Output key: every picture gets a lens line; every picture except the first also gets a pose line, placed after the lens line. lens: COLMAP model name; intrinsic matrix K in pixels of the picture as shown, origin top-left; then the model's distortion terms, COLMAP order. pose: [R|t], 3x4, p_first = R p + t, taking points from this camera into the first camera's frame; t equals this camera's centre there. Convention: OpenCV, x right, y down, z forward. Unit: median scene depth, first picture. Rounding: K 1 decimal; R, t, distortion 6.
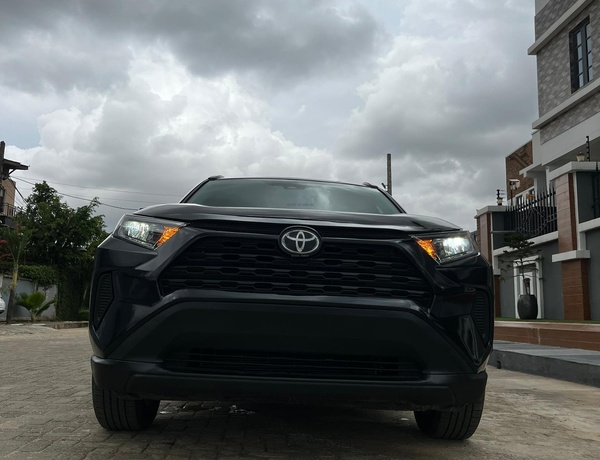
lens RADIAL K [[606.2, 0, 298.2], [0, 606.2, 221.7], [0, 0, 1]] dist [0.027100, 0.000000]
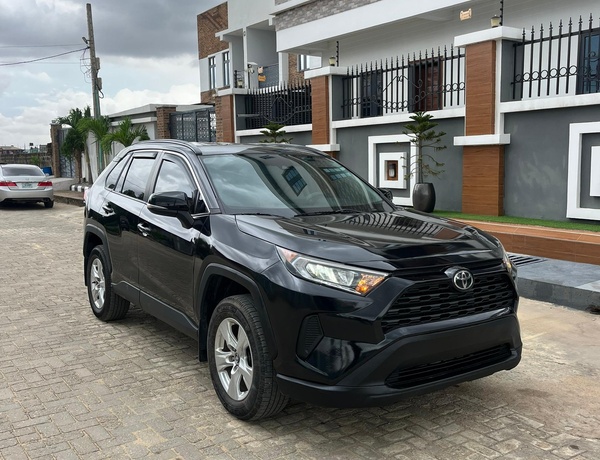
lens RADIAL K [[606.2, 0, 301.2], [0, 606.2, 222.6], [0, 0, 1]] dist [0.027100, 0.000000]
pose [[0.846483, -0.085862, 0.525447, -0.229322], [-0.054171, 0.967899, 0.245431, -0.092488], [-0.529653, -0.236217, 0.814659, 0.022089]]
